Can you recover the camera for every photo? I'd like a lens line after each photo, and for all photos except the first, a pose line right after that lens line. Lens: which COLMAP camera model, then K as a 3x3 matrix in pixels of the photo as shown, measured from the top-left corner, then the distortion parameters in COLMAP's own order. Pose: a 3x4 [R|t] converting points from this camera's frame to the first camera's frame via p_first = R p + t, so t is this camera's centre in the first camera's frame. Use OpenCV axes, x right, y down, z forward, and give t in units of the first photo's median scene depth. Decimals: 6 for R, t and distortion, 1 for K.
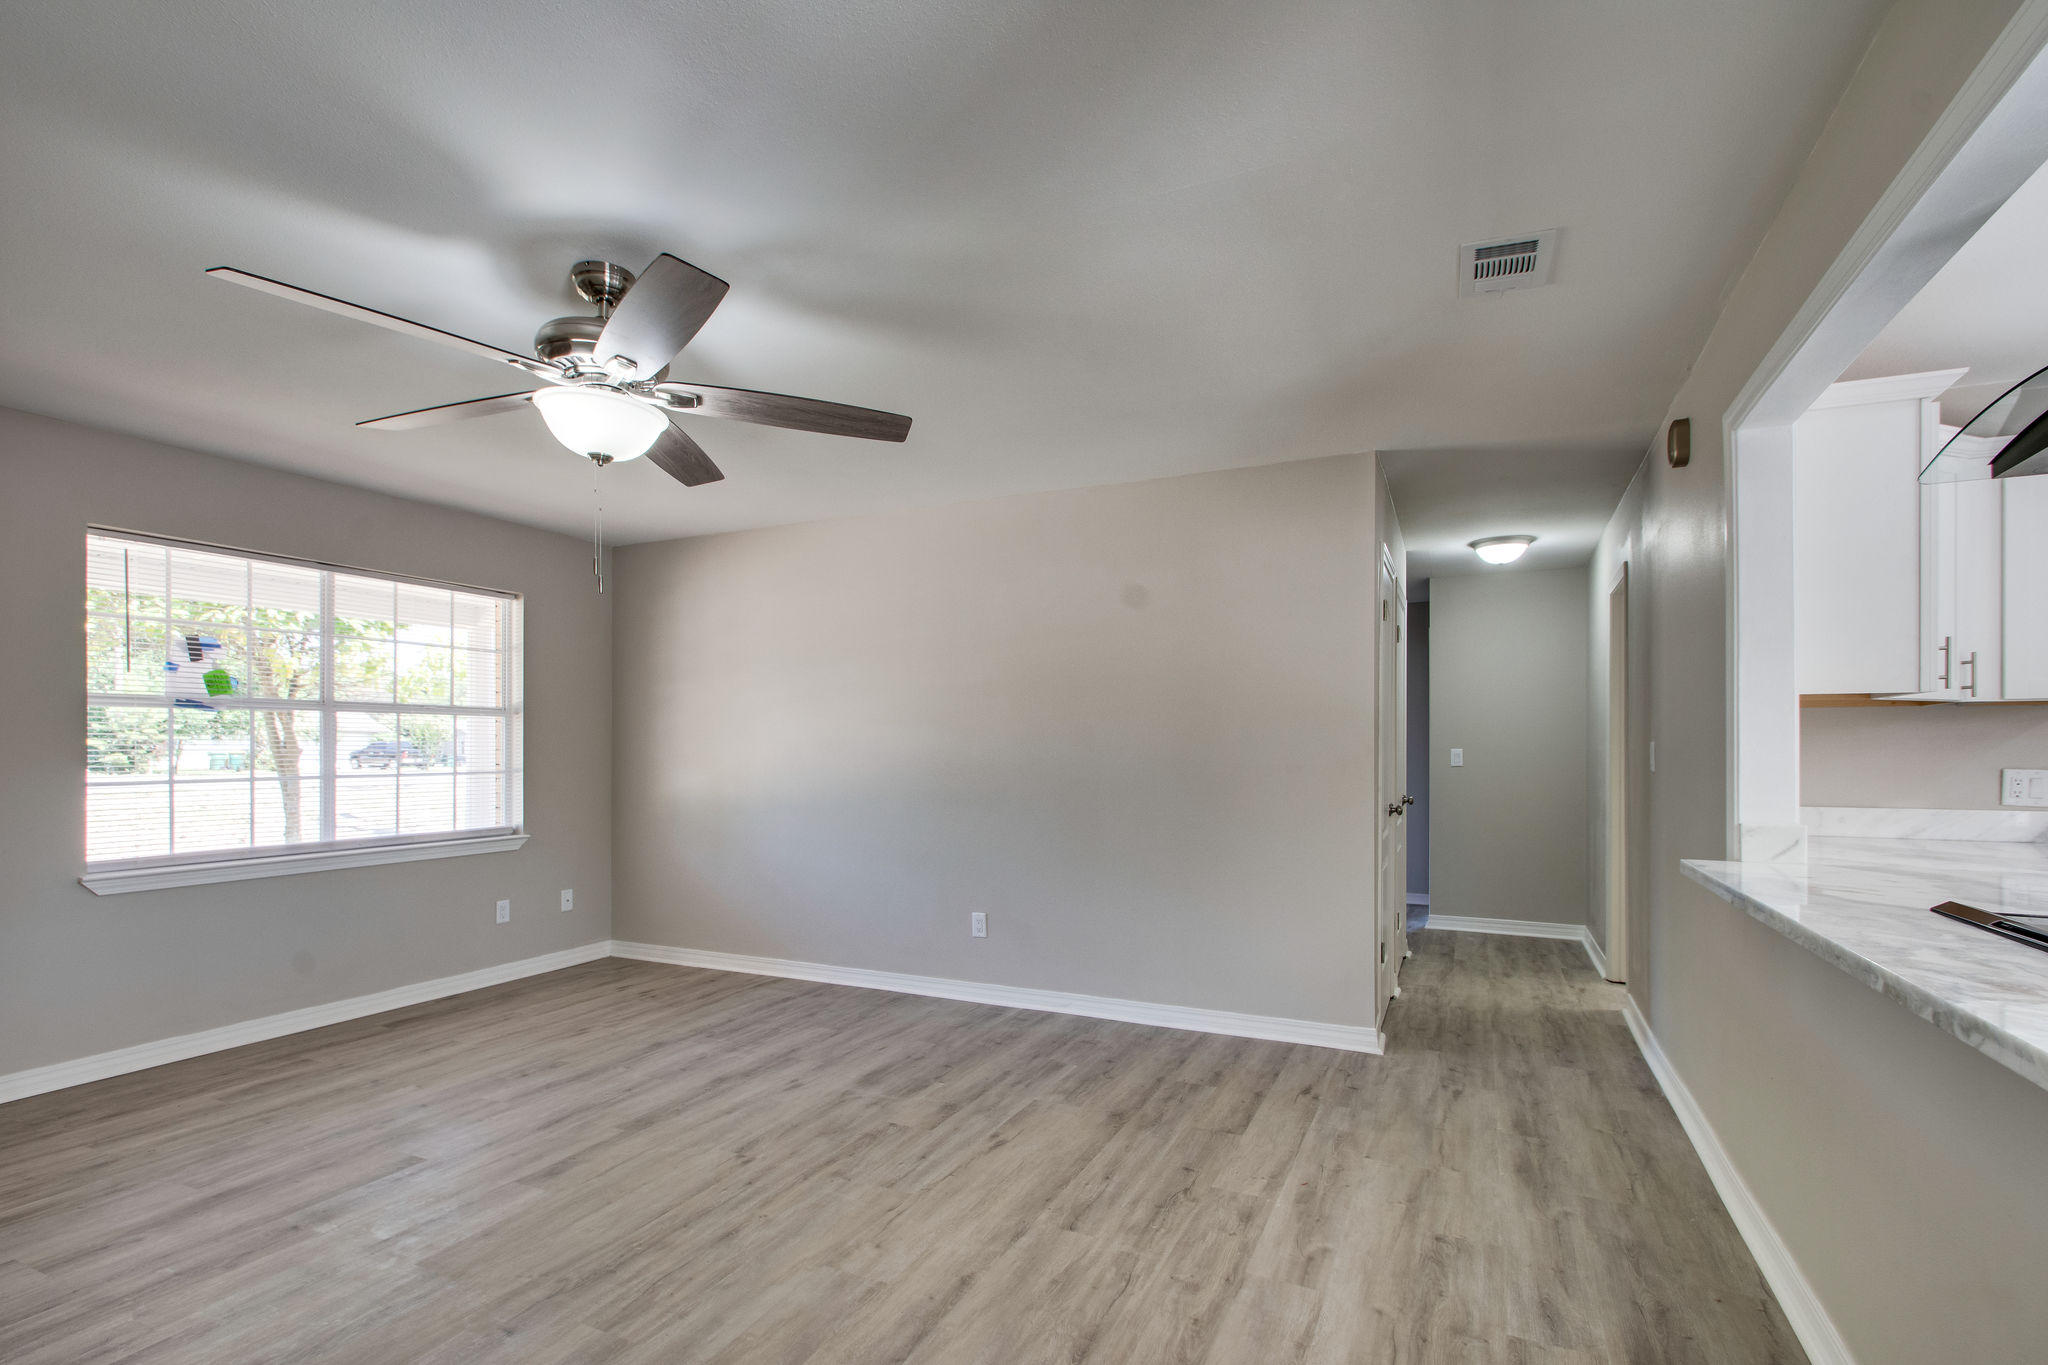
lens RADIAL K [[951.9, 0, 1017.4], [0, 951.9, 745.9], [0, 0, 1]] dist [-0.000463, -0.000760]
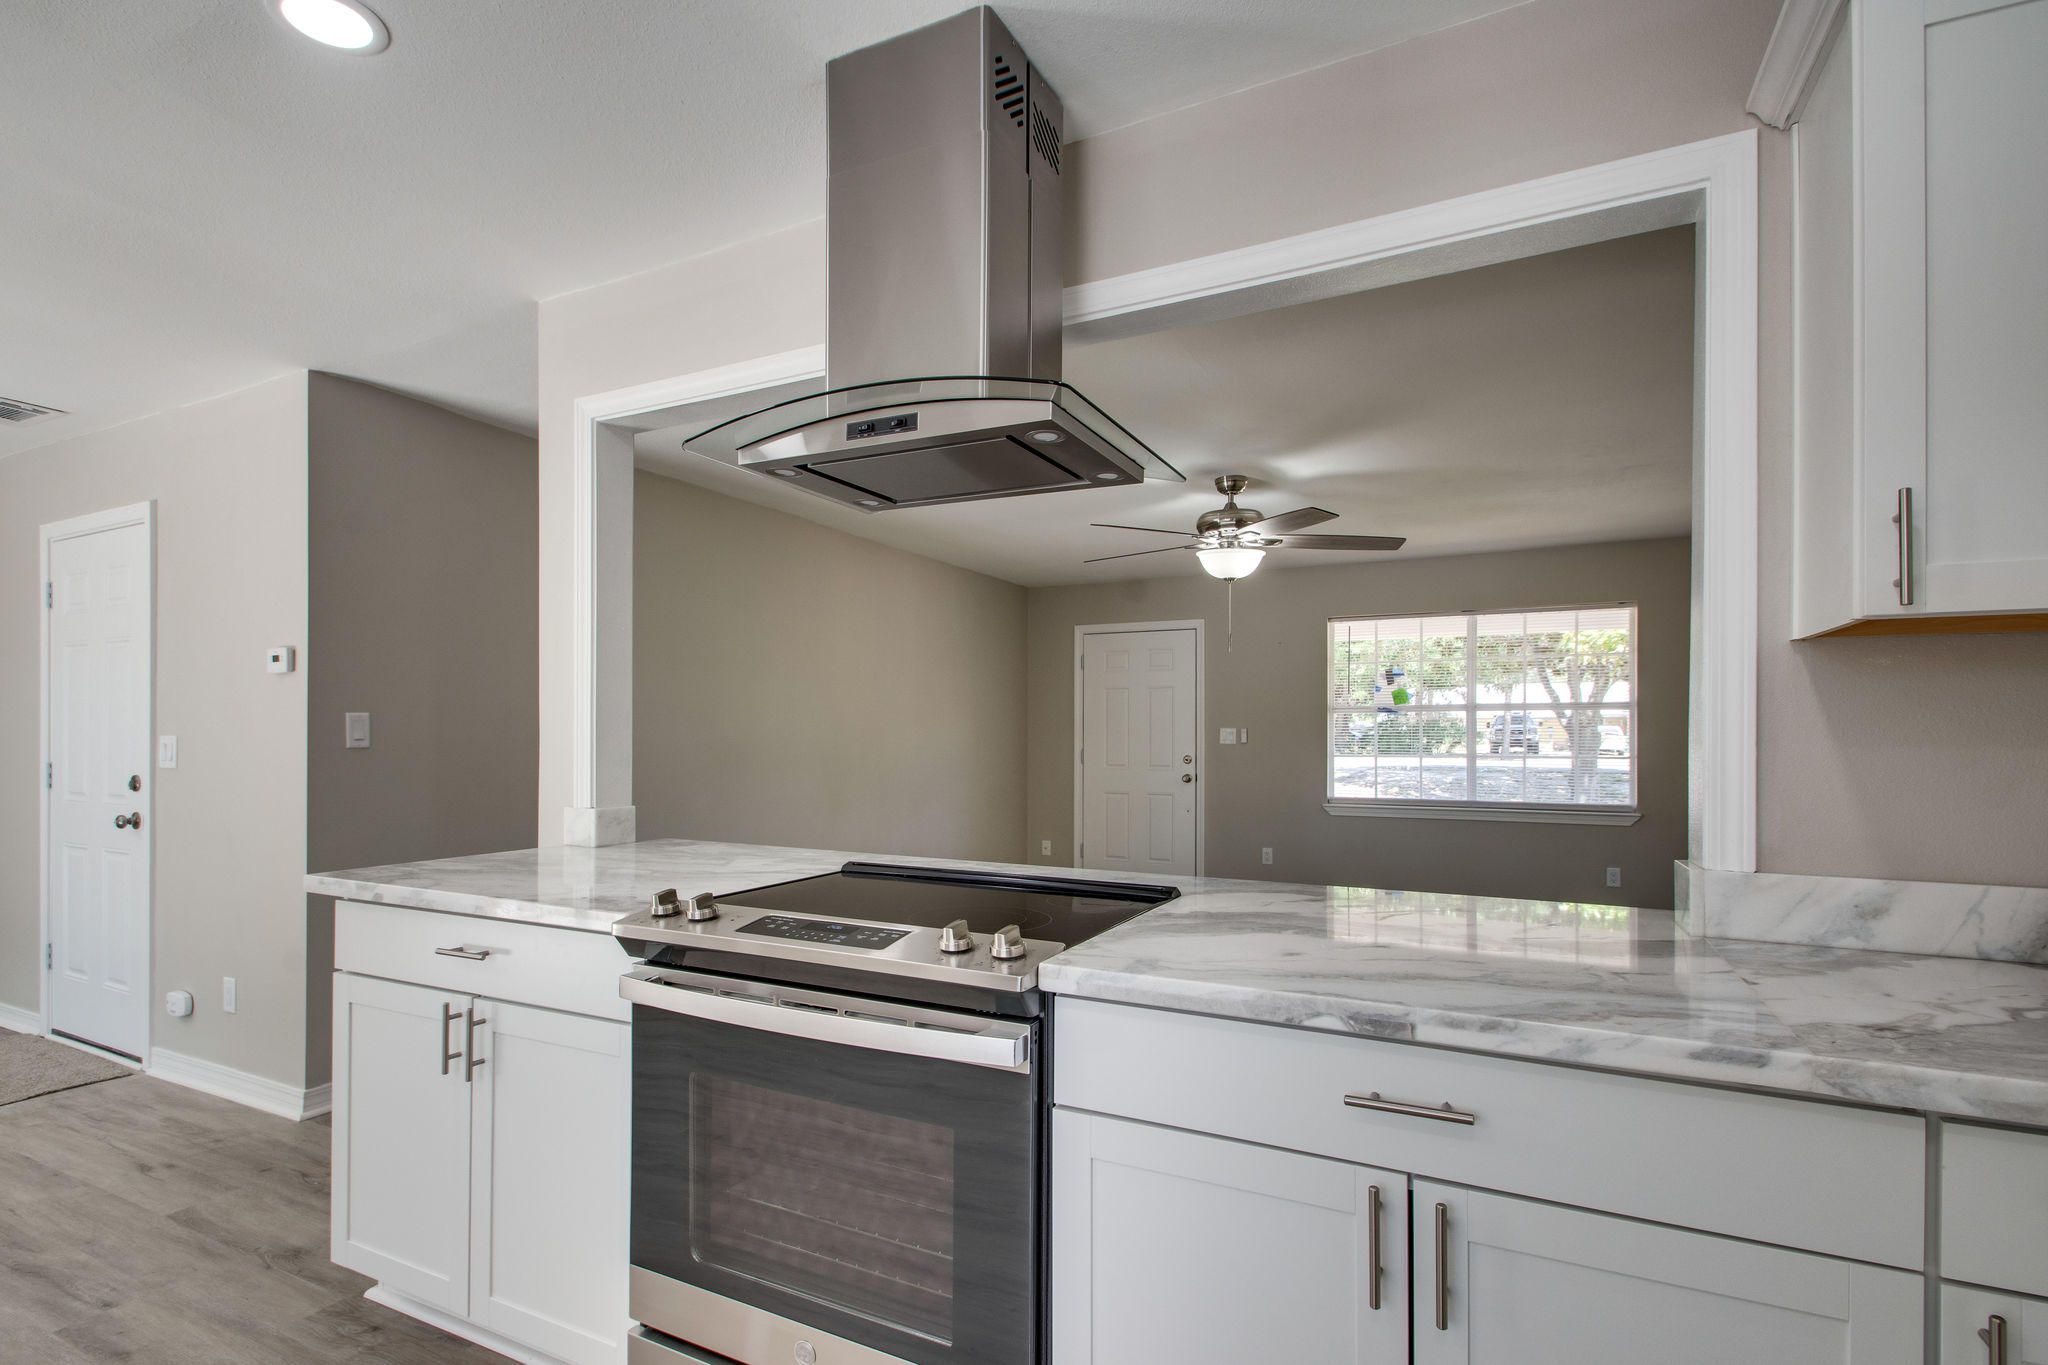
lens RADIAL K [[997.2, 0, 1001.4], [0, 997.2, 733.5], [0, 0, 1]] dist [0.001307, -0.001342]
pose [[-0.025611, -0.001764, -0.999670, 0.906968], [-0.002487, 0.999995, -0.001701, 0.001854], [0.999669, 0.002443, -0.025616, 0.361315]]
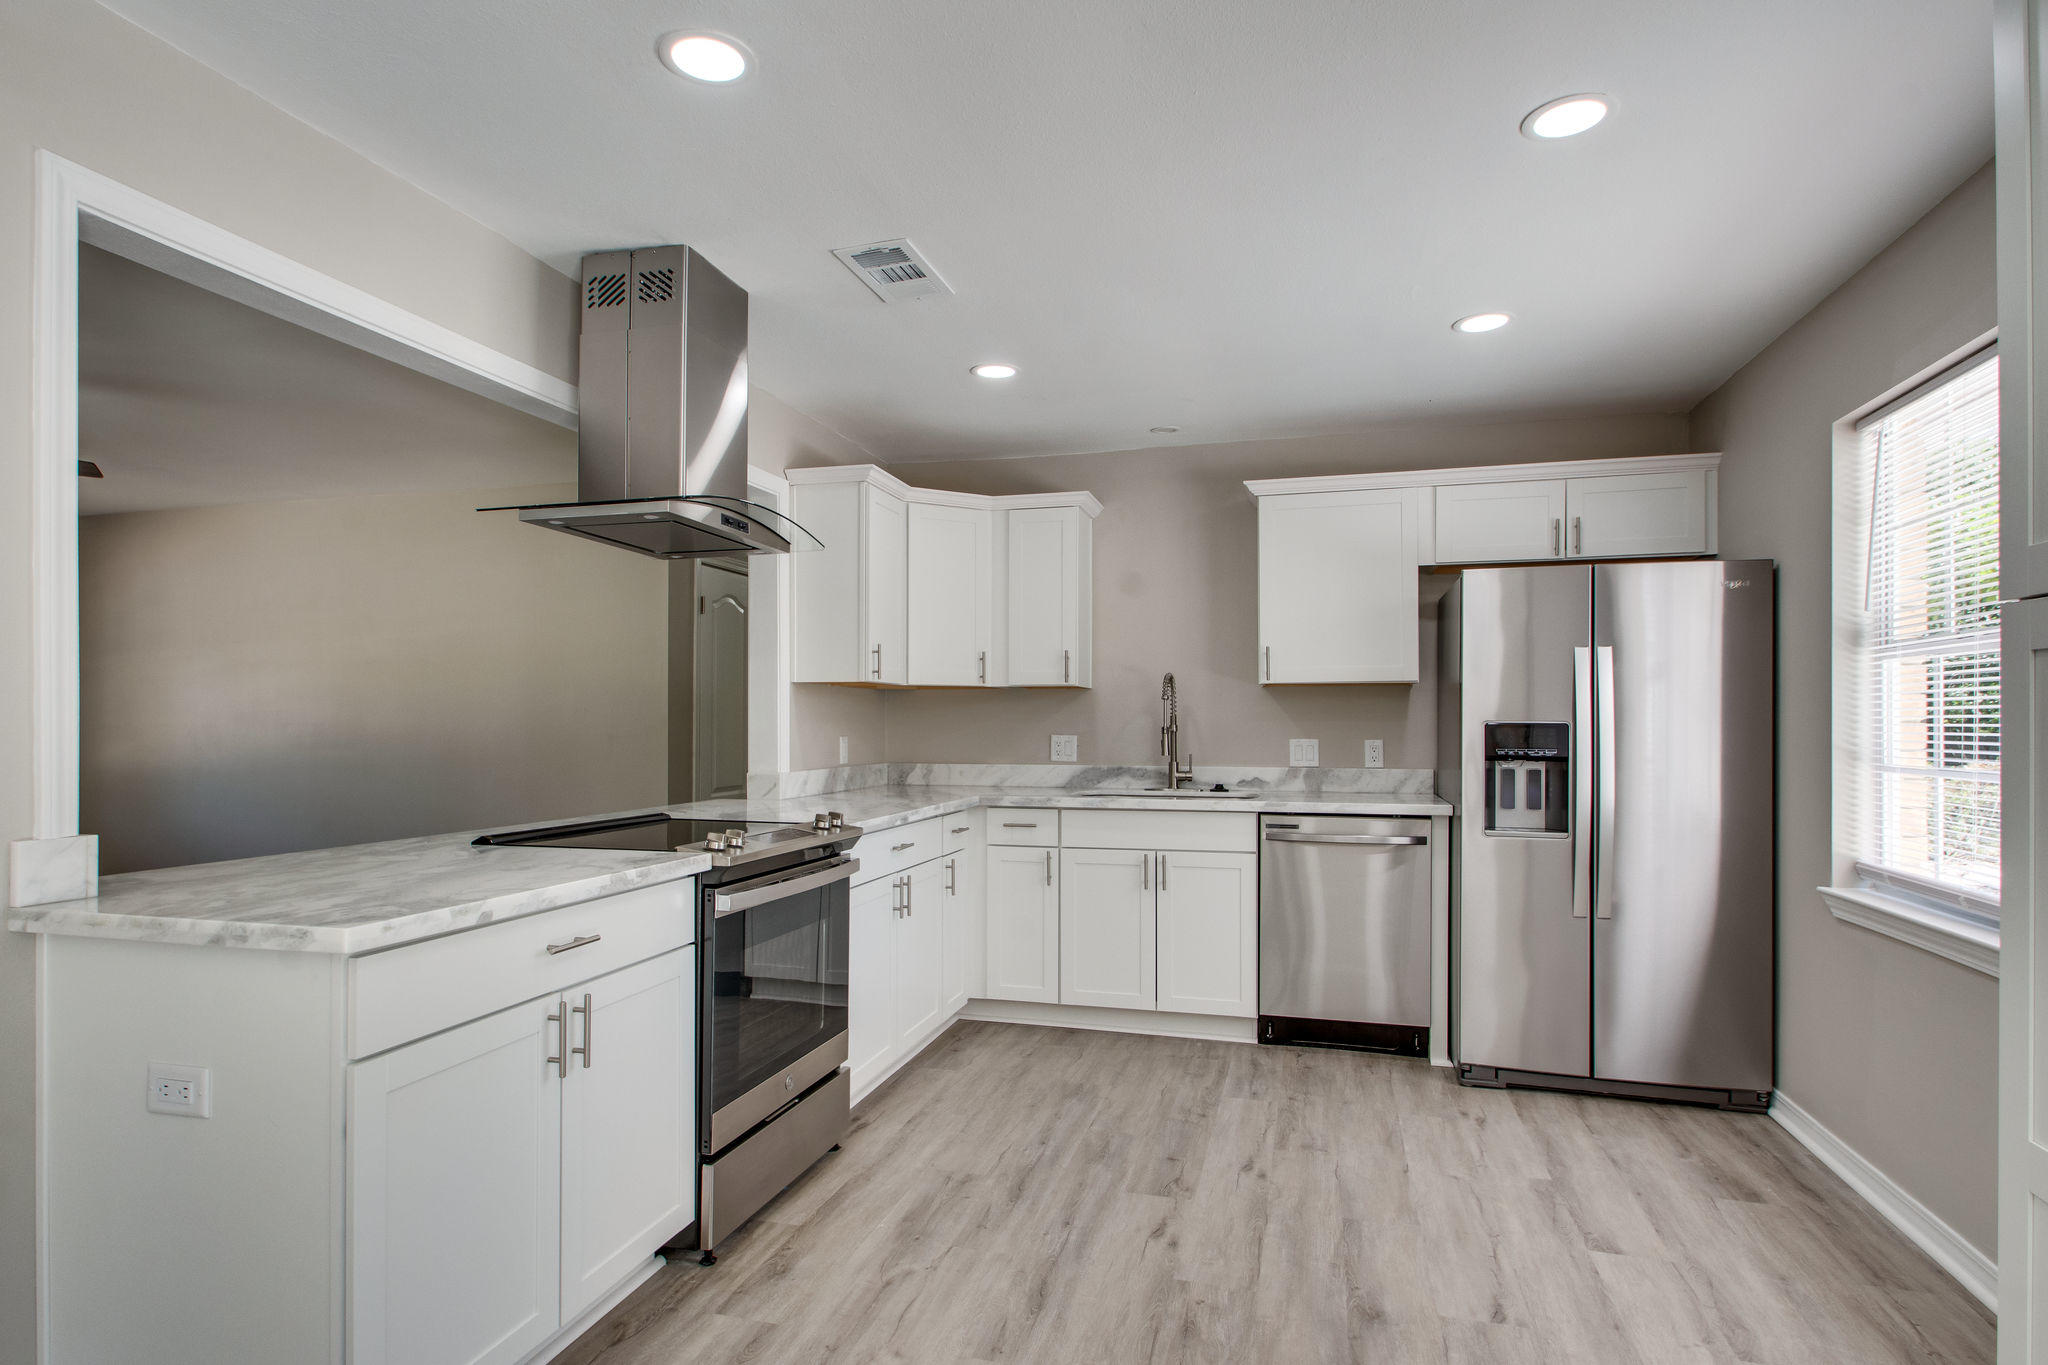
lens RADIAL K [[1089.9, 0, 1006.7], [0, 1089.9, 710.5], [0, 0, 1]] dist [0.002579, 0.000267]
pose [[0.985114, 0.002355, 0.171884, 0.549347], [-0.000546, 0.999944, -0.010573, 0.004470], [-0.171900, 0.010322, 0.985060, -0.431808]]
